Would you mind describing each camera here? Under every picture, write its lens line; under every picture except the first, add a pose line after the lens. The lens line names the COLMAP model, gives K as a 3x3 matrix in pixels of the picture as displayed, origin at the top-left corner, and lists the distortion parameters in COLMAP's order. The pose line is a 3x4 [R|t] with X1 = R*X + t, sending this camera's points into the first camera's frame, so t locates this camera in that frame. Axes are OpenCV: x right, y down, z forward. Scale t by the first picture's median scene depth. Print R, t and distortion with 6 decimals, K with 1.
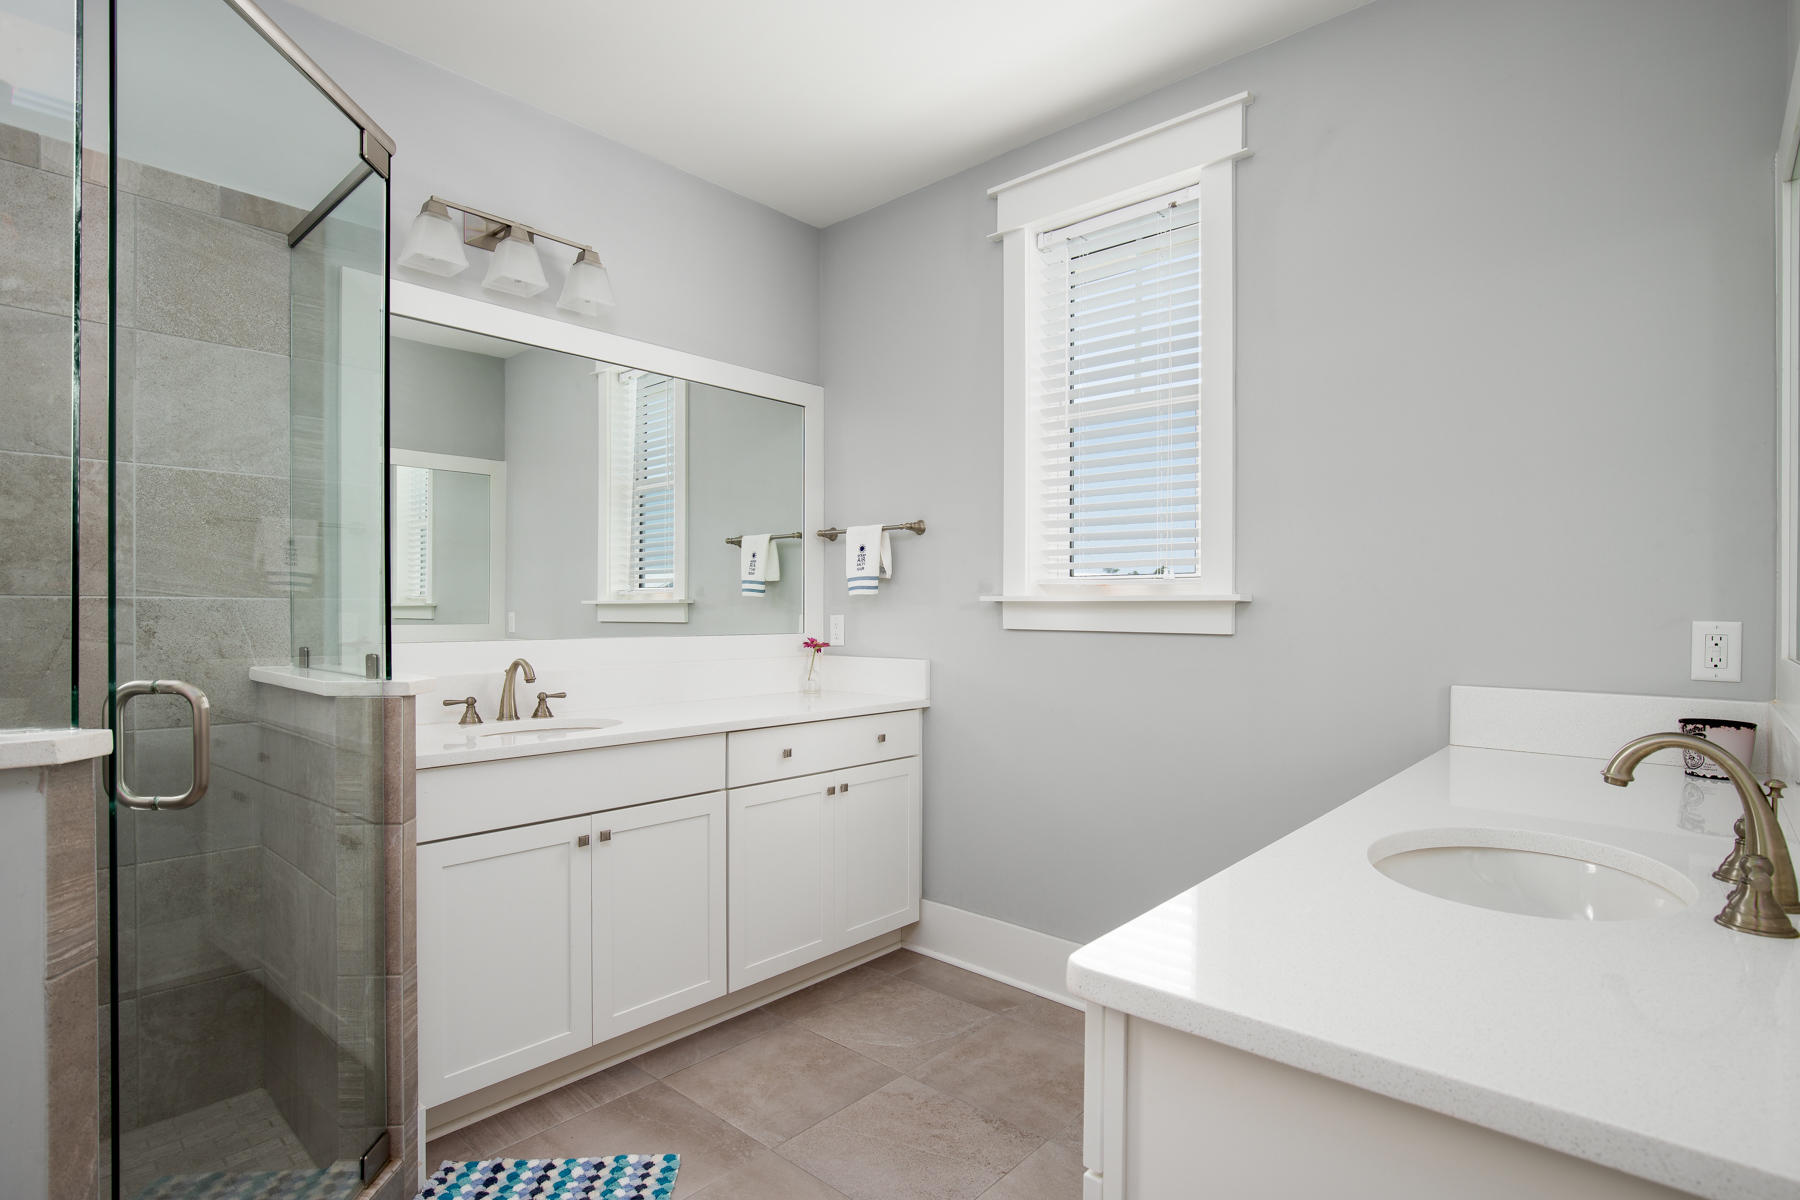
lens RADIAL K [[872.1, 0, 895.7], [0, 872.1, 602.5], [0, 0, 1]] dist [0.000151, 0.000072]
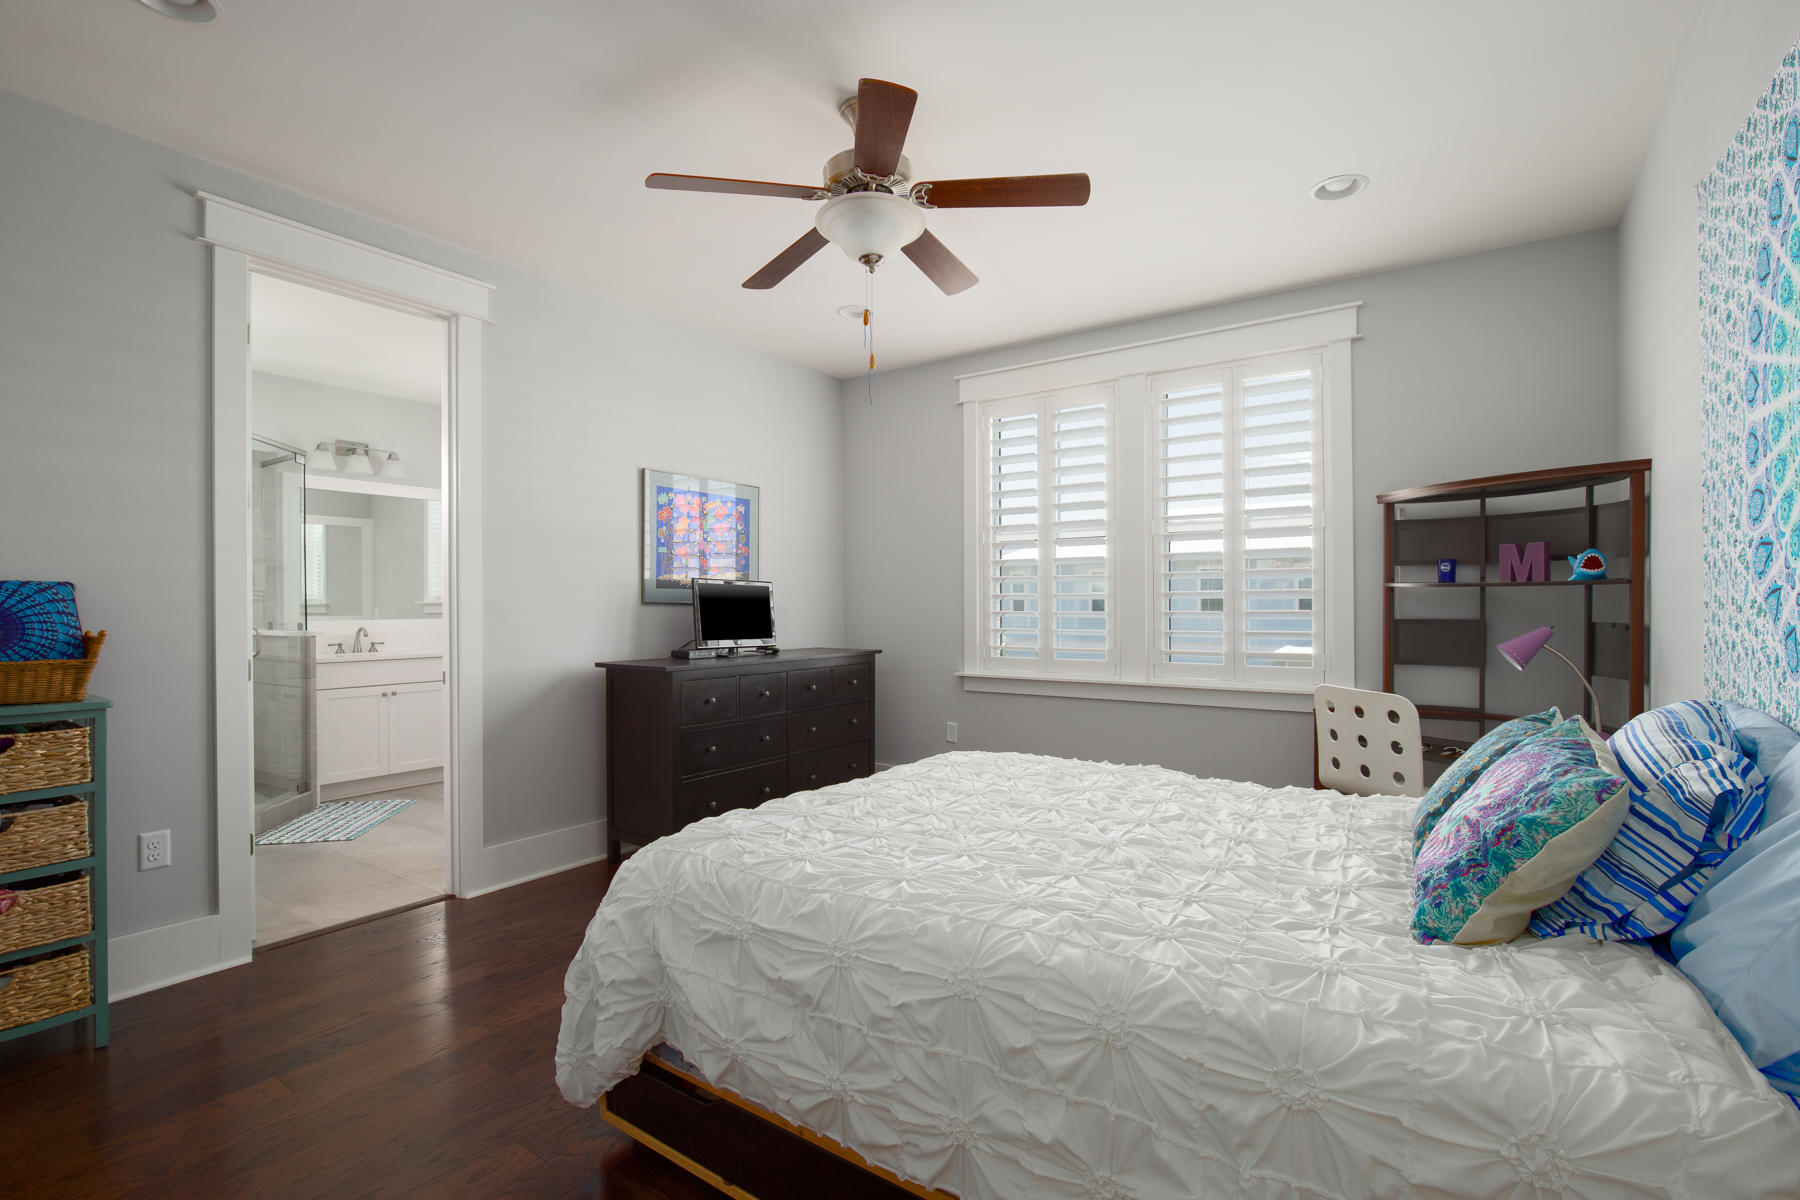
lens RADIAL K [[872.1, 0, 905.4], [0, 872.1, 603.6], [0, 0, 1]] dist [0.000151, 0.000072]
pose [[0.996007, -0.009229, 0.088791, 0.881425], [0.008464, 0.999924, 0.008991, -0.010464], [-0.088868, -0.008204, 0.996010, -1.587284]]
